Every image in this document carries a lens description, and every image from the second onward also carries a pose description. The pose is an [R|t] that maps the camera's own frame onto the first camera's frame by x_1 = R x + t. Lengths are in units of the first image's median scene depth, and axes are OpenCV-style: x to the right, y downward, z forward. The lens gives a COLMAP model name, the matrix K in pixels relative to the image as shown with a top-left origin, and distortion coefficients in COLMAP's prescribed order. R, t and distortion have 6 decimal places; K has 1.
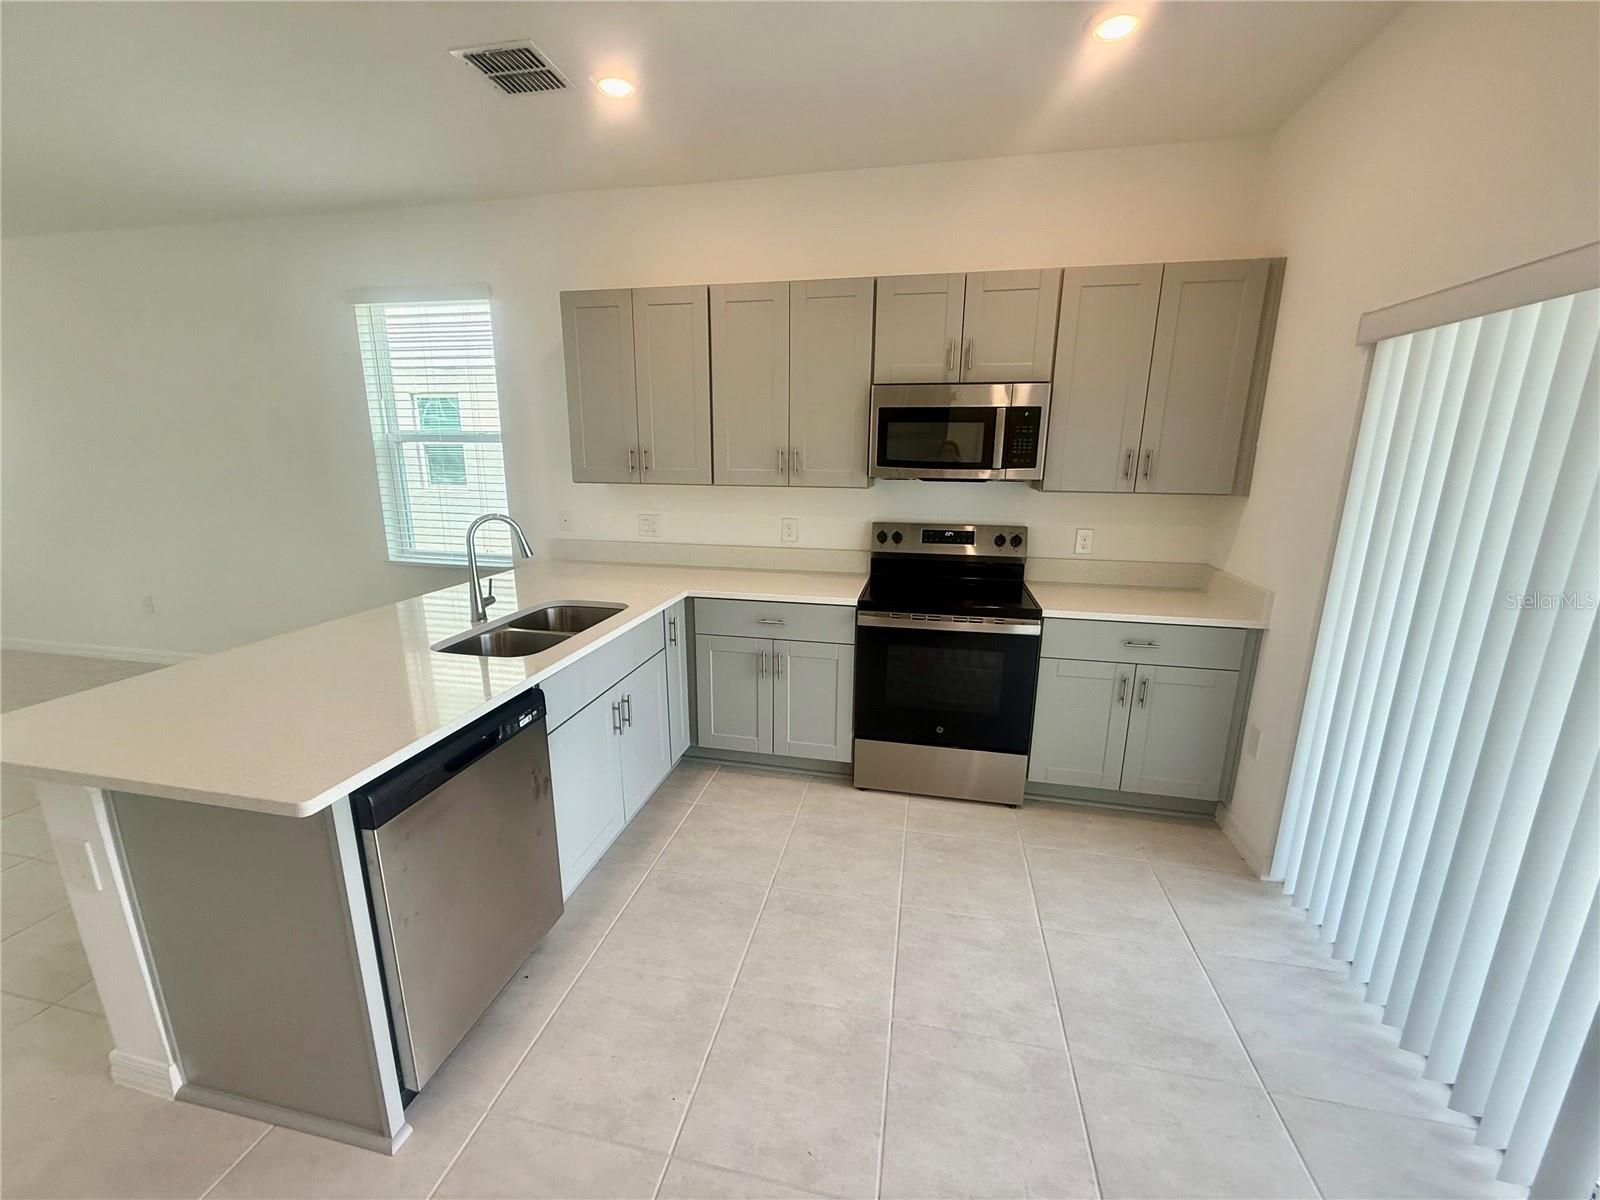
lens RADIAL K [[638.2, 0, 794.9], [0, 638.2, 602.4], [0, 0, 1]] dist [0.000199, -0.000047]
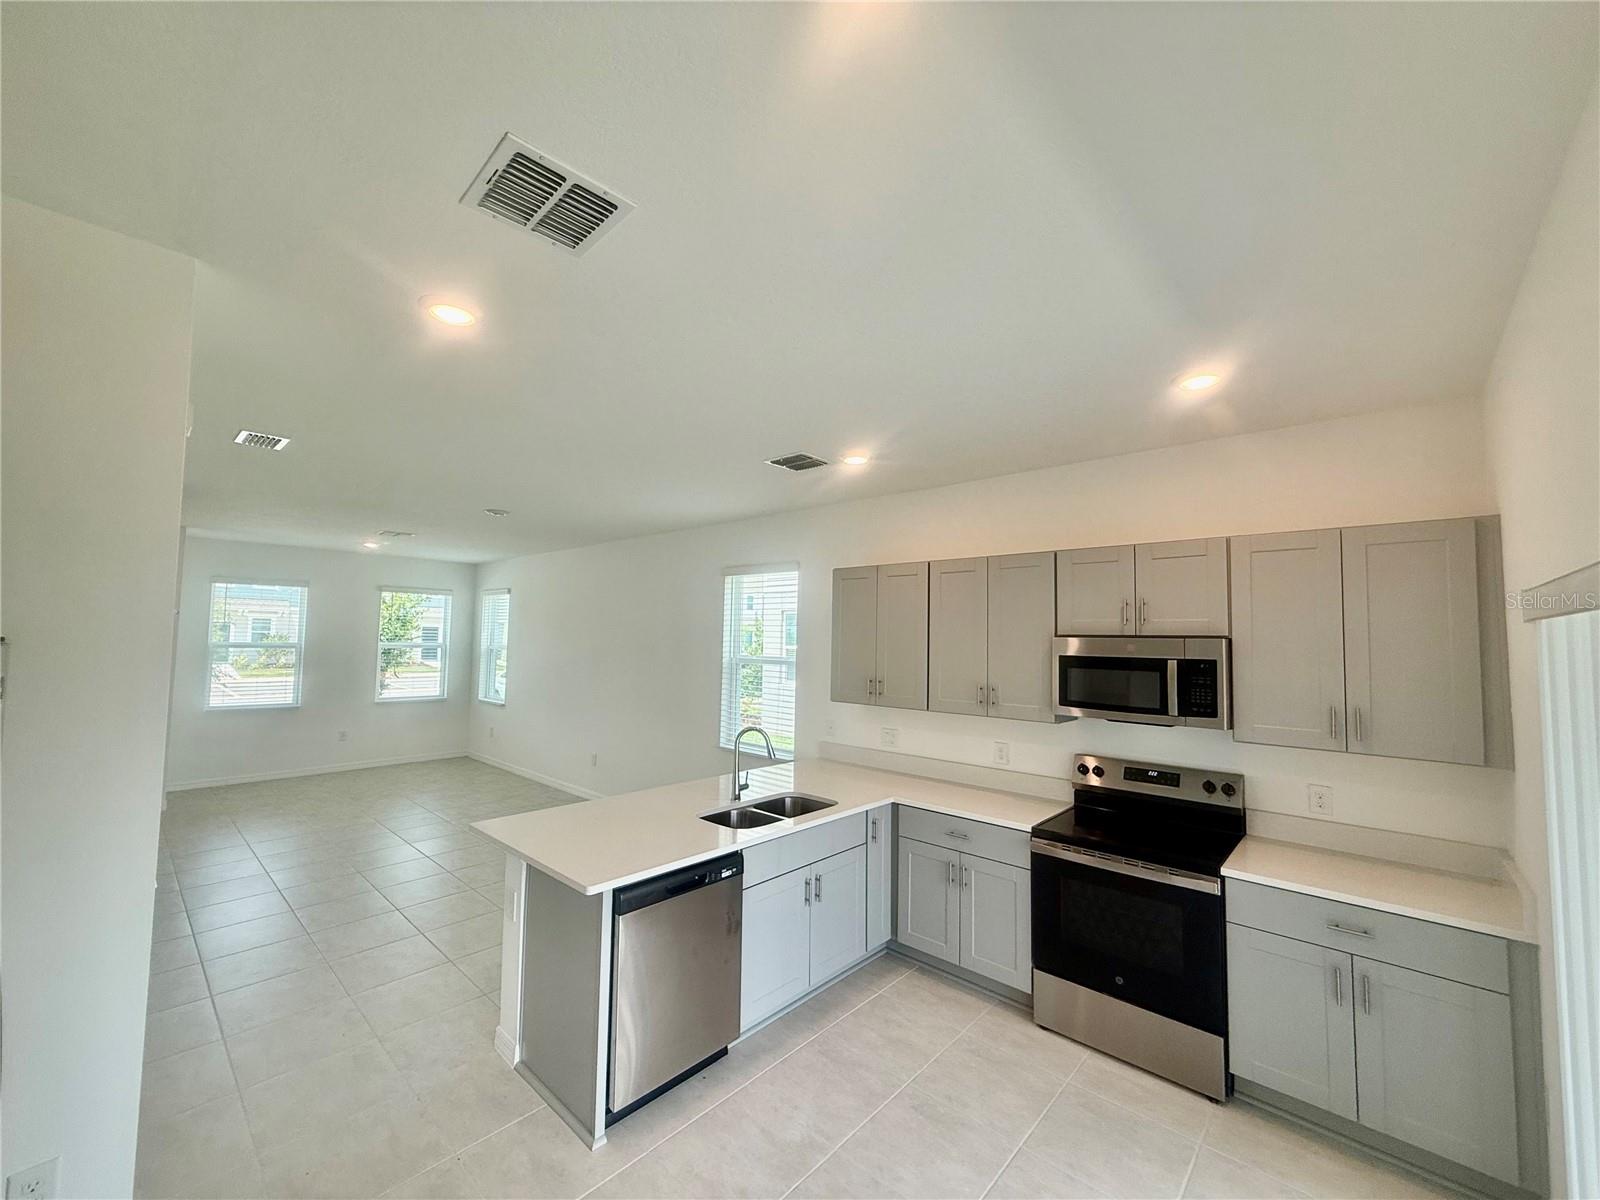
lens RADIAL K [[638.2, 0, 794.9], [0, 638.2, 602.4], [0, 0, 1]] dist [0.000199, -0.000047]
pose [[0.859093, -0.022483, -0.511325, 0.316730], [-0.129525, 0.956964, -0.259698, -0.035517], [0.495158, 0.289335, 0.819209, -0.211736]]
